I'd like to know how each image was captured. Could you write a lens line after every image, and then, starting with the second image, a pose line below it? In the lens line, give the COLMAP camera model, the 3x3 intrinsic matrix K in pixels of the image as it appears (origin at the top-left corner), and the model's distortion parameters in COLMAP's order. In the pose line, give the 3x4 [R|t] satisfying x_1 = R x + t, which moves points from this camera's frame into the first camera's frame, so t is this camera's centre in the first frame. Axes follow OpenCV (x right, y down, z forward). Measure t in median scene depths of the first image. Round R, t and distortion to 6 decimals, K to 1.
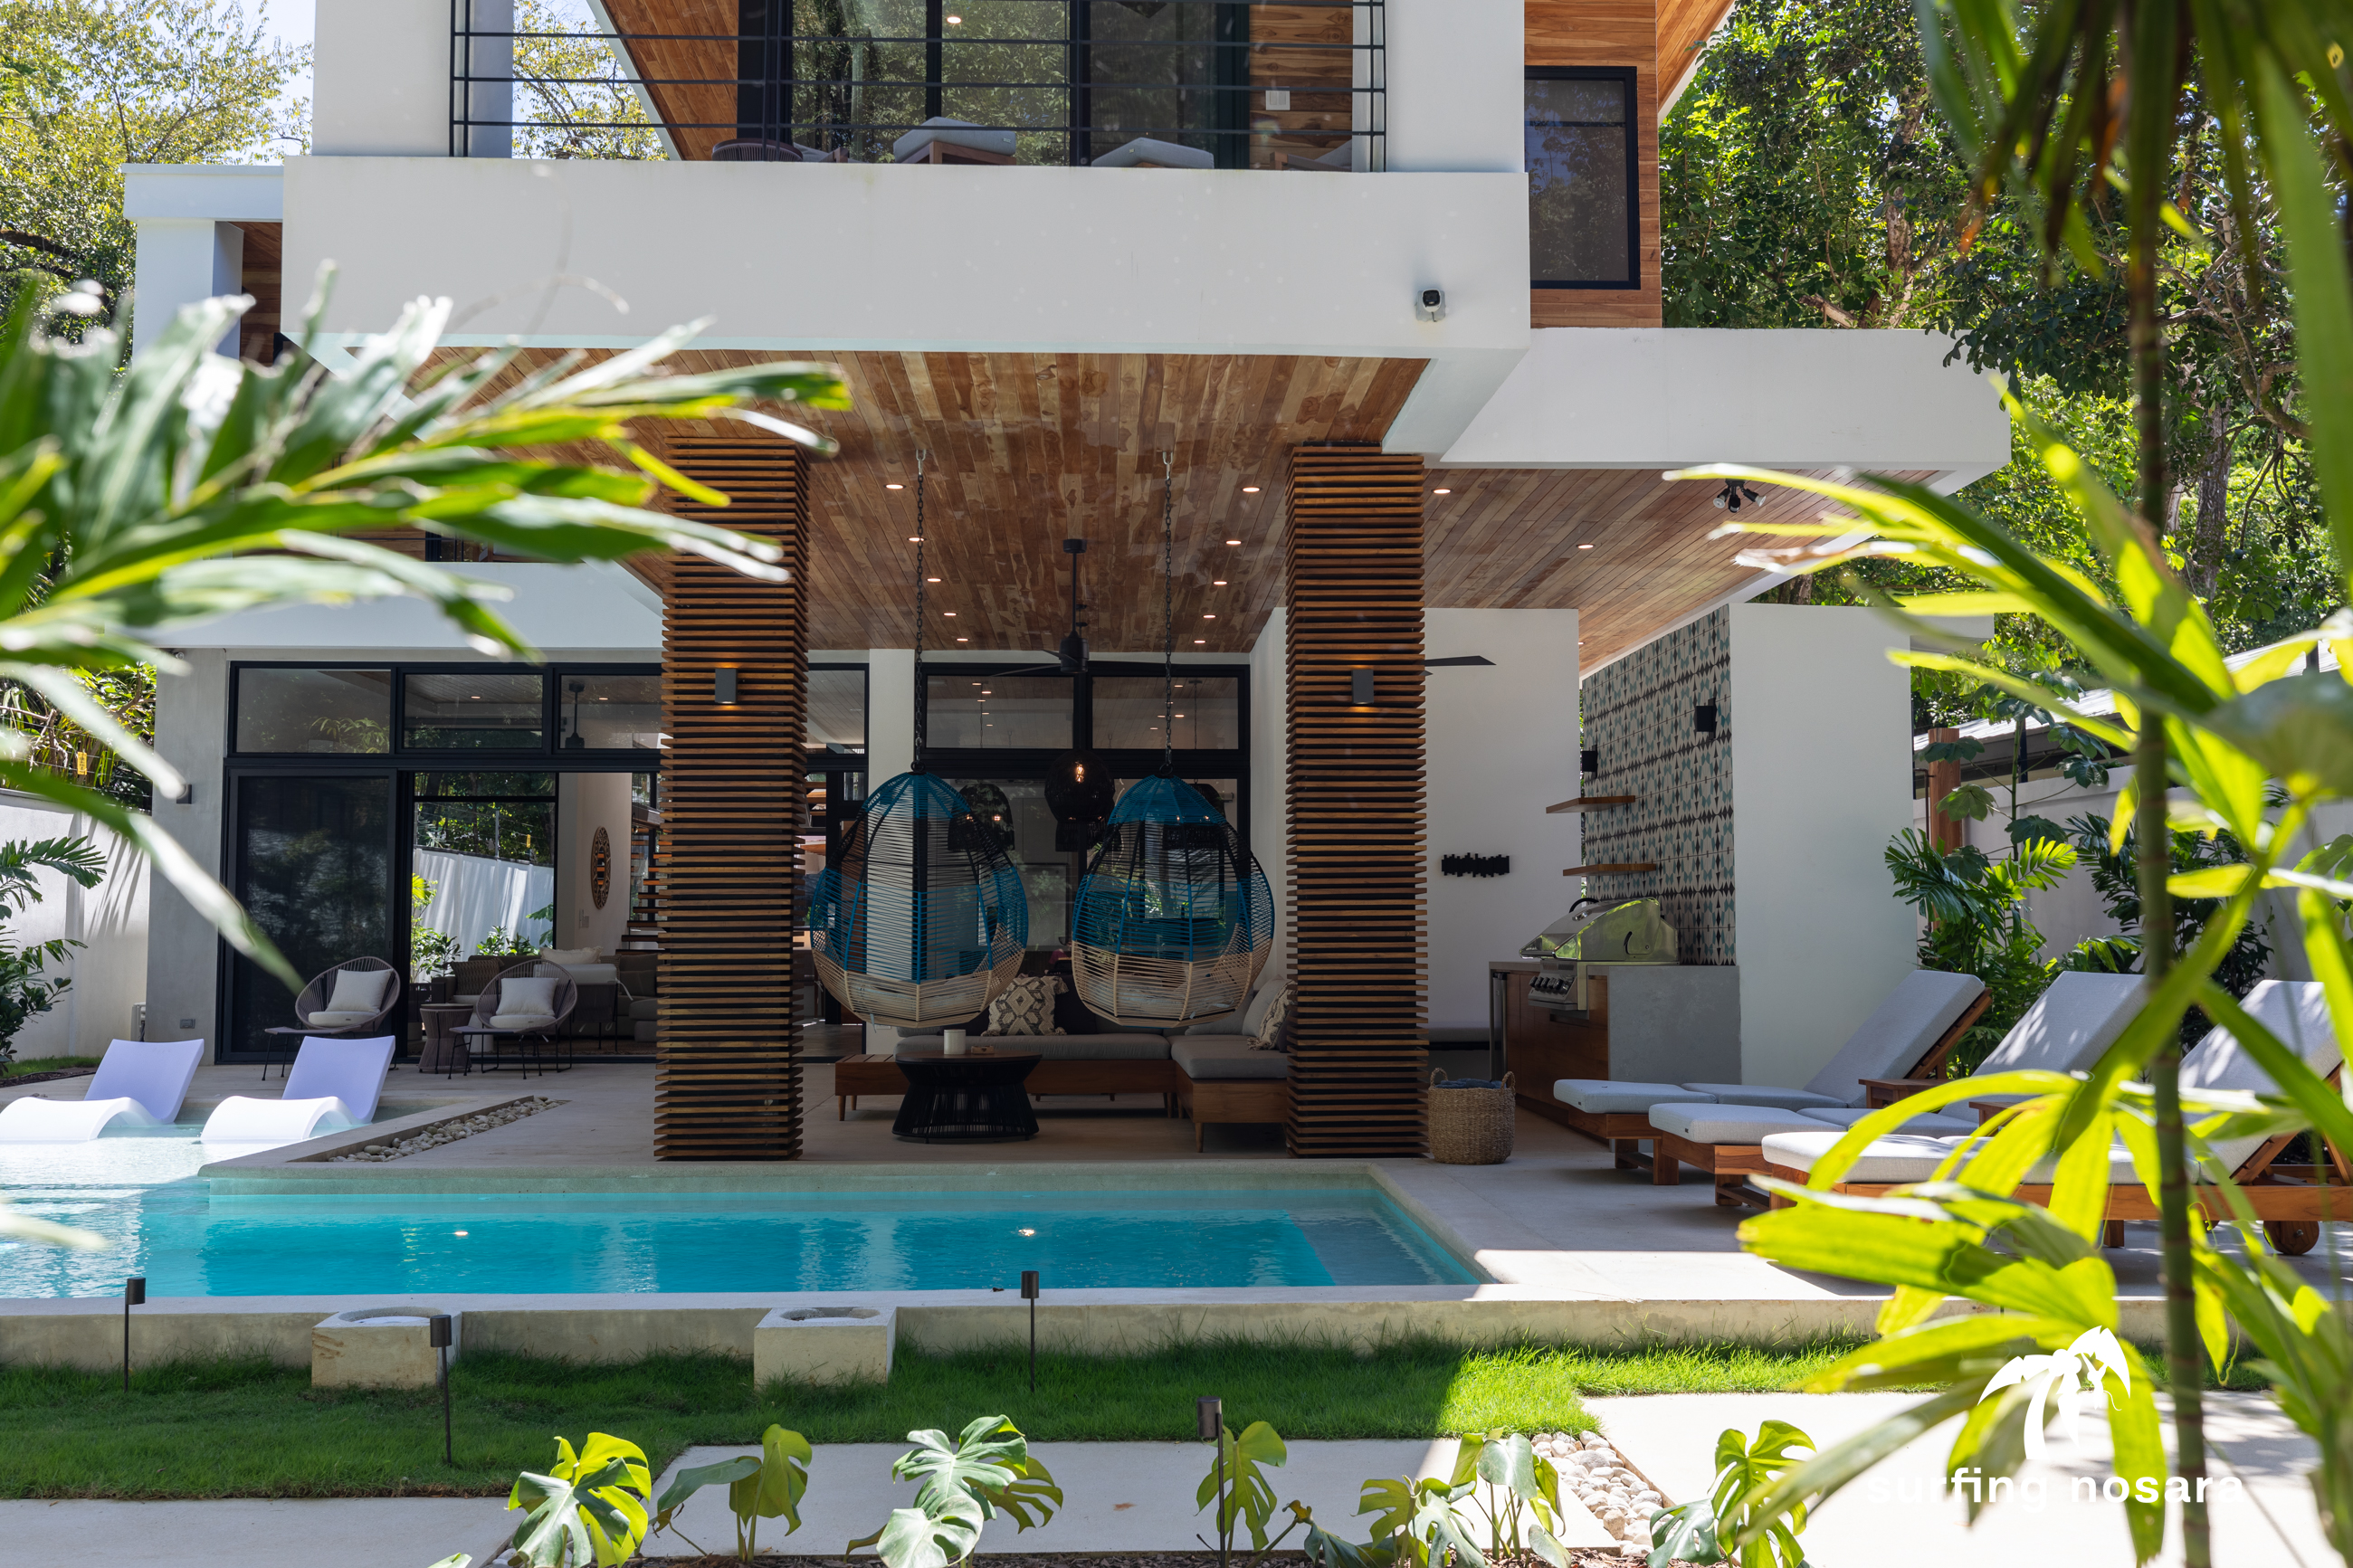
lens RADIAL K [[2282.9, 0, 1177.7], [0, 2282.9, 781.5], [0, 0, 1]] dist [0.010613, 0.000000]
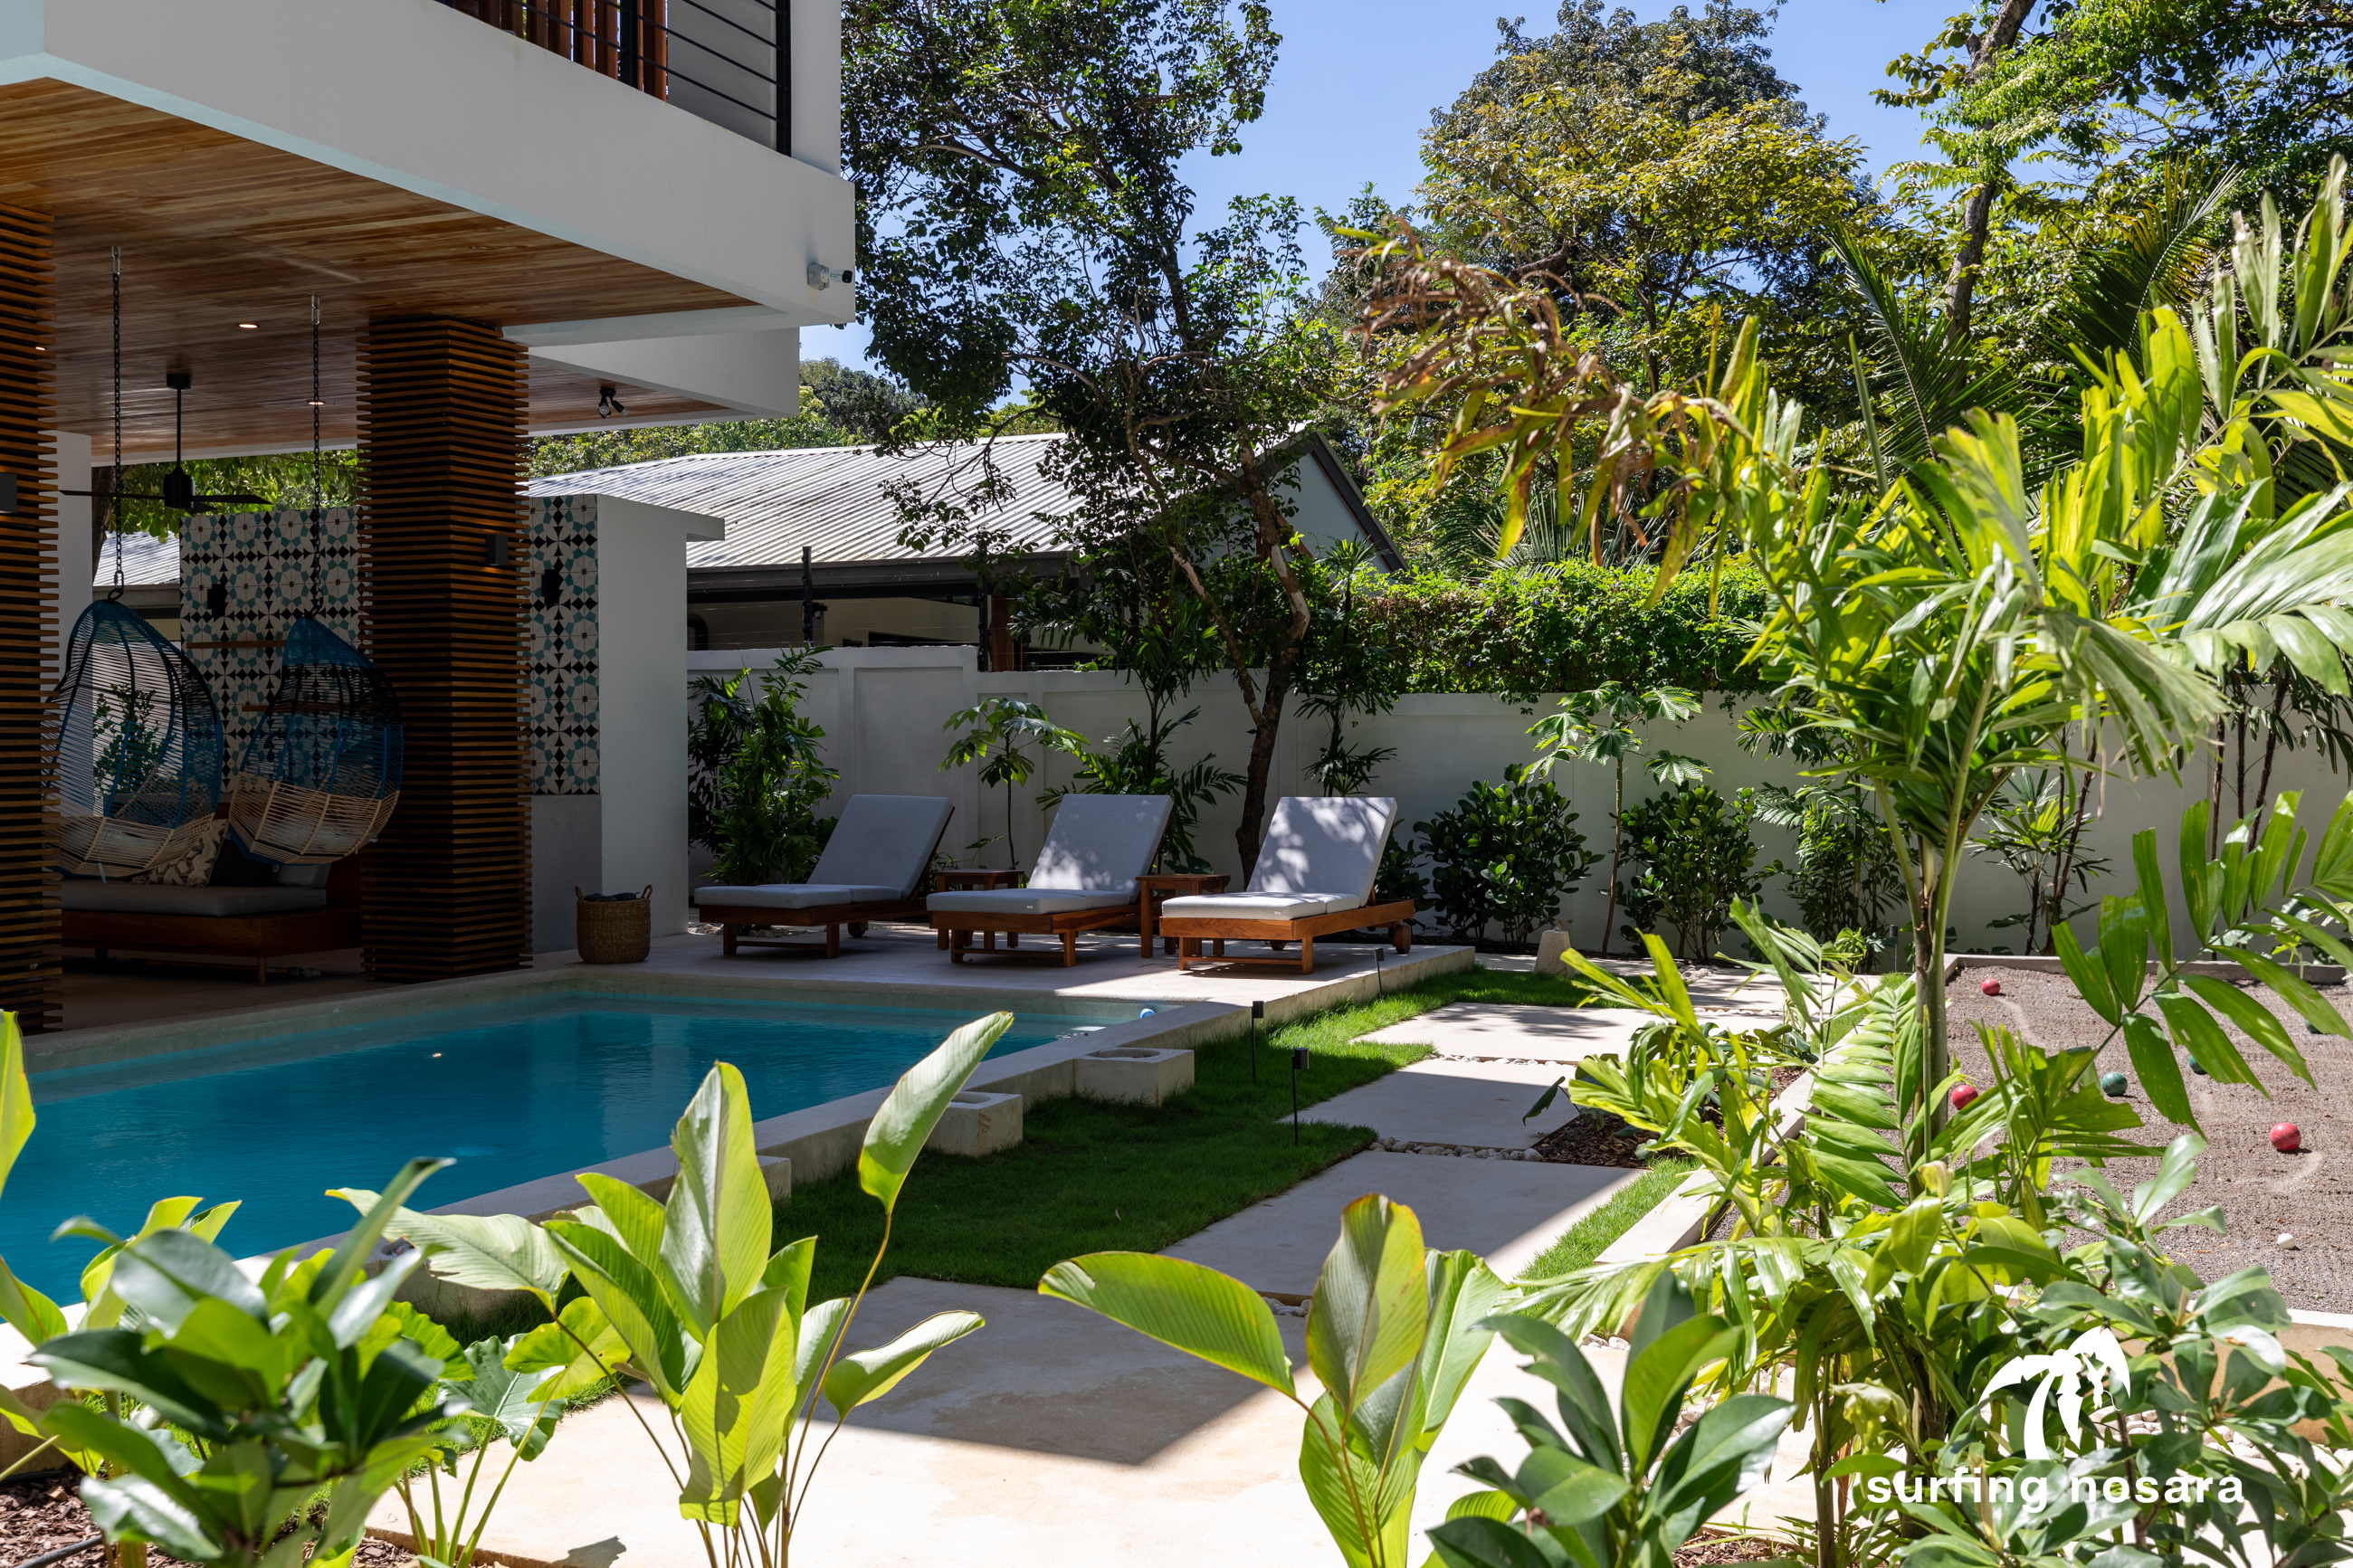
lens RADIAL K [[2282.9, 0, 1173.4], [0, 2282.9, 772.2], [0, 0, 1]] dist [0.010613, 0.000000]
pose [[0.423516, -0.008777, 0.905846, -0.730632], [-0.060445, 0.997451, 0.037925, 0.004225], [-0.903870, -0.070816, 0.421906, 0.208942]]
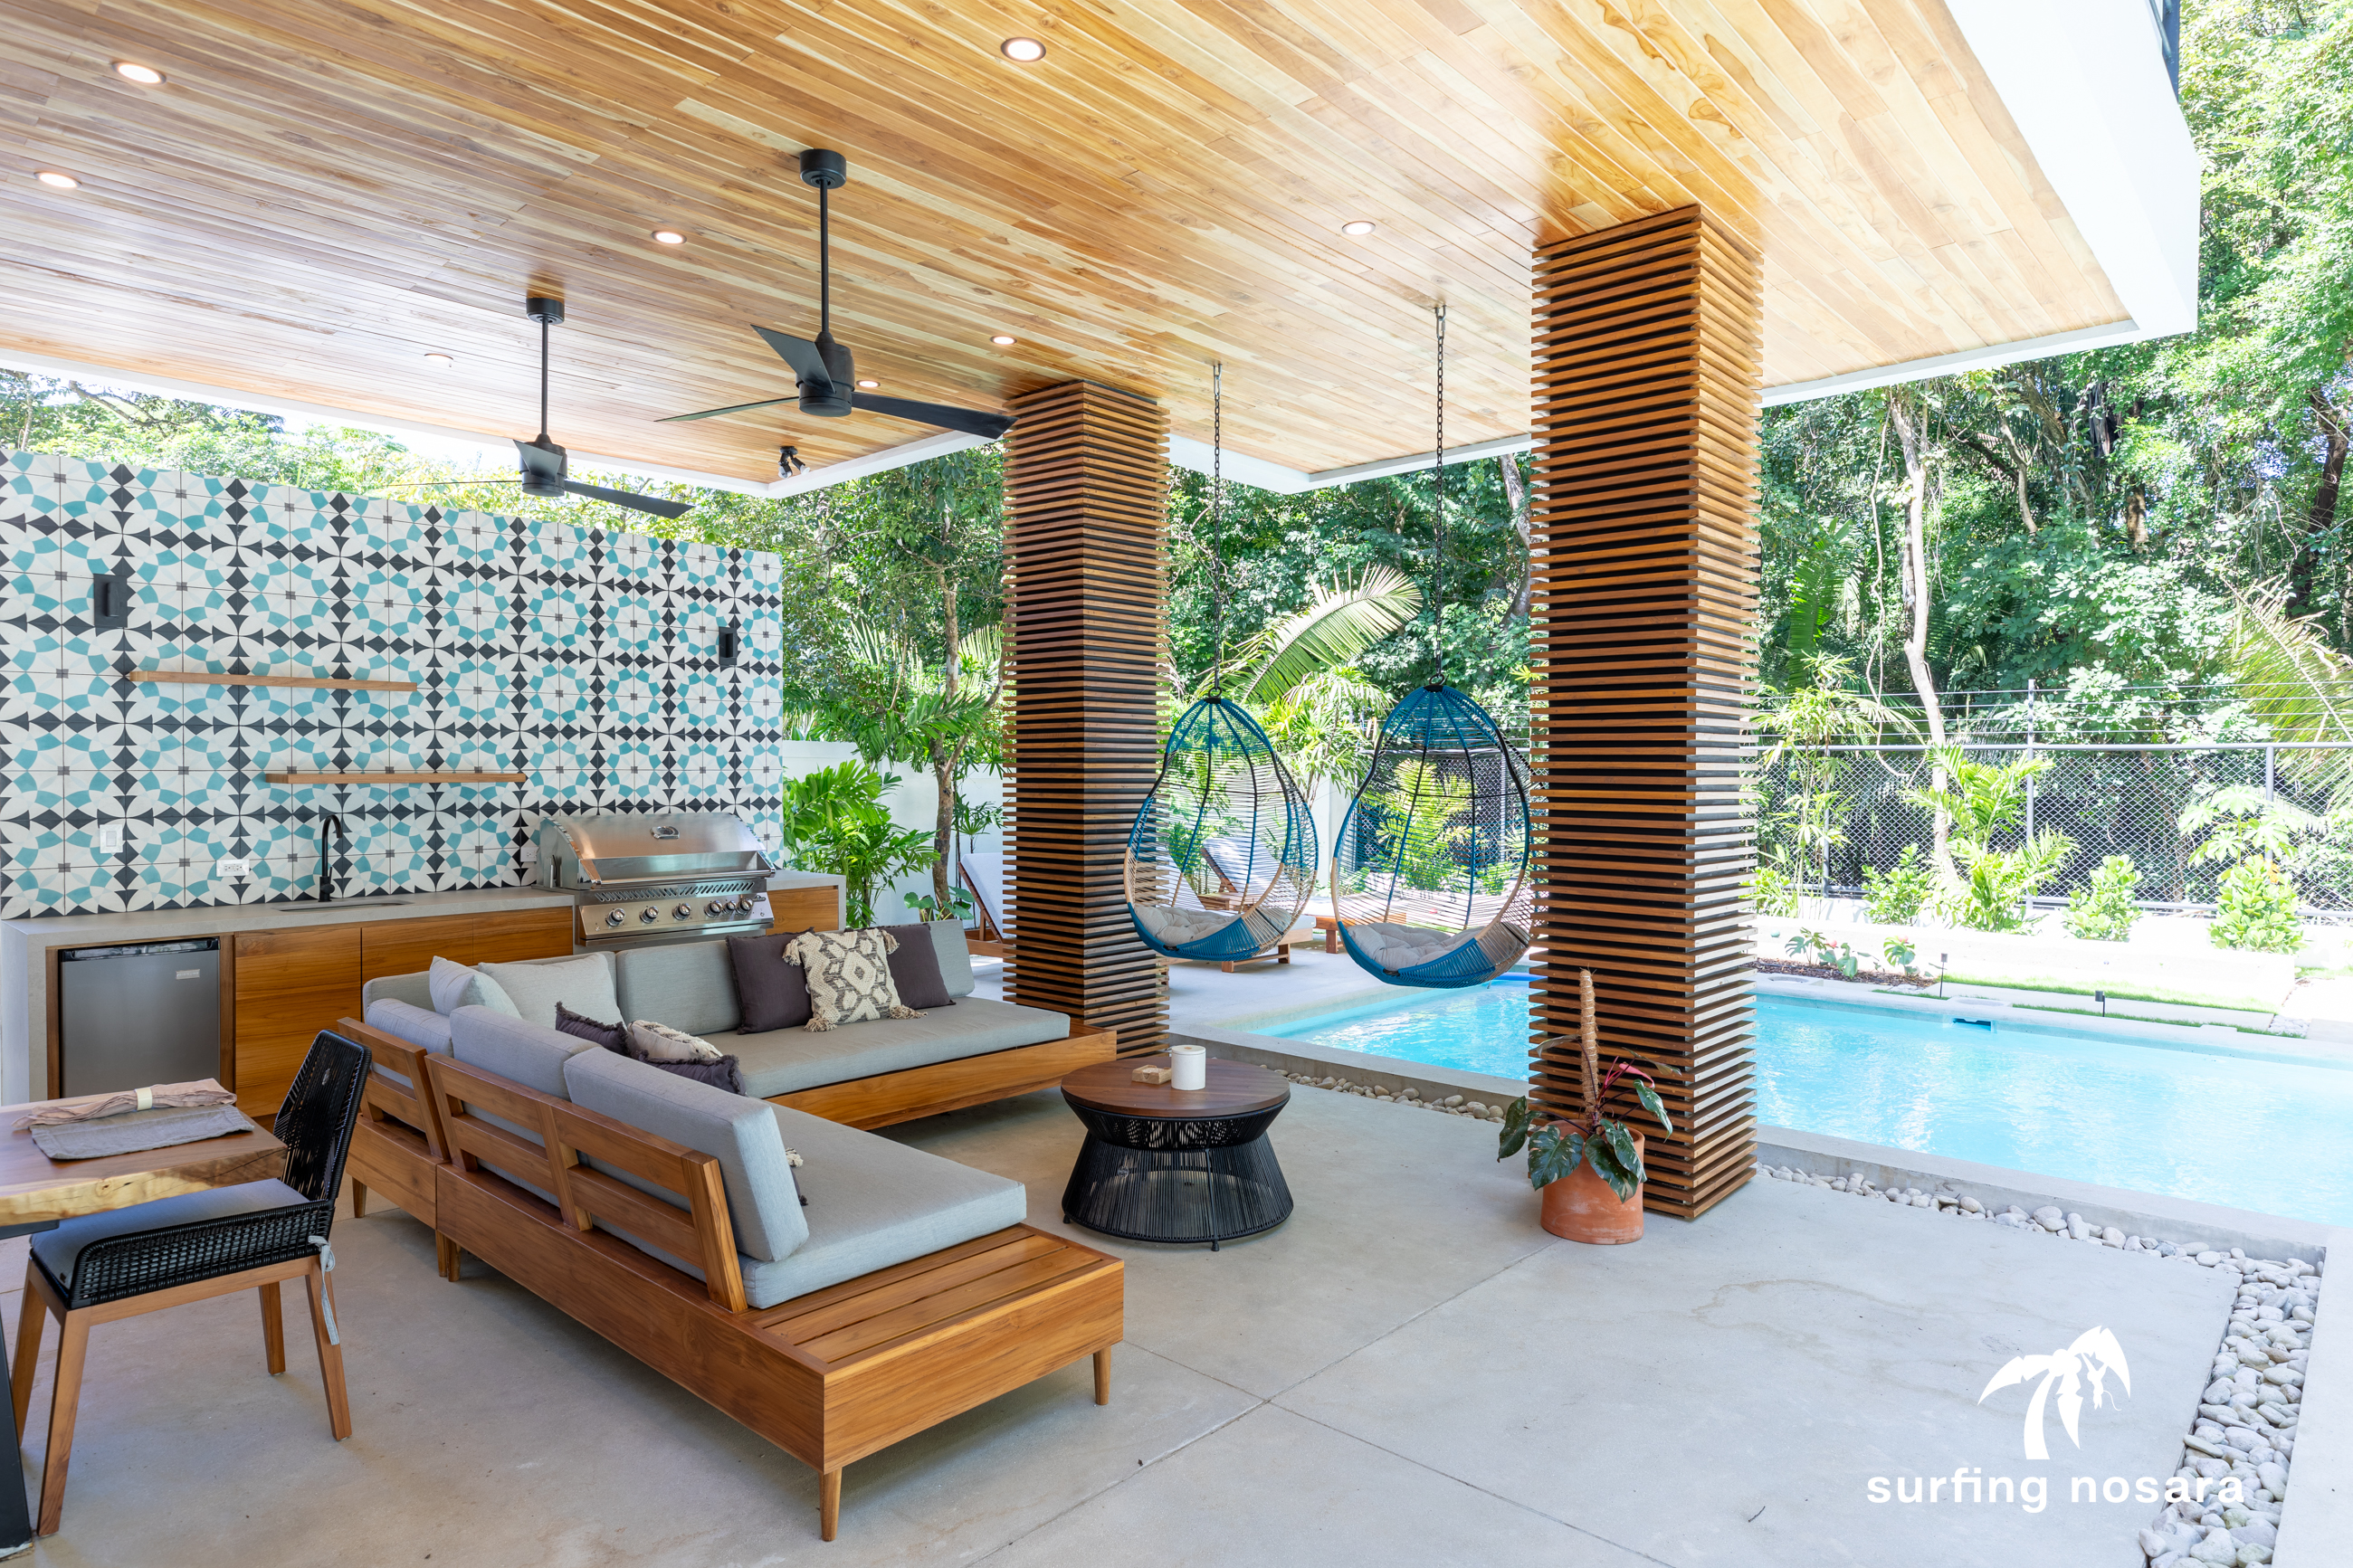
lens RADIAL K [[1336.9, 0, 1179.0], [0, 1336.9, 790.7], [0, 0, 1]] dist [0.001732, 0.000046]
pose [[-0.718496, 0.023469, 0.695135, -0.371548], [-0.023400, 0.998049, -0.057881, 0.075212], [-0.695138, -0.057854, -0.716545, 1.349518]]
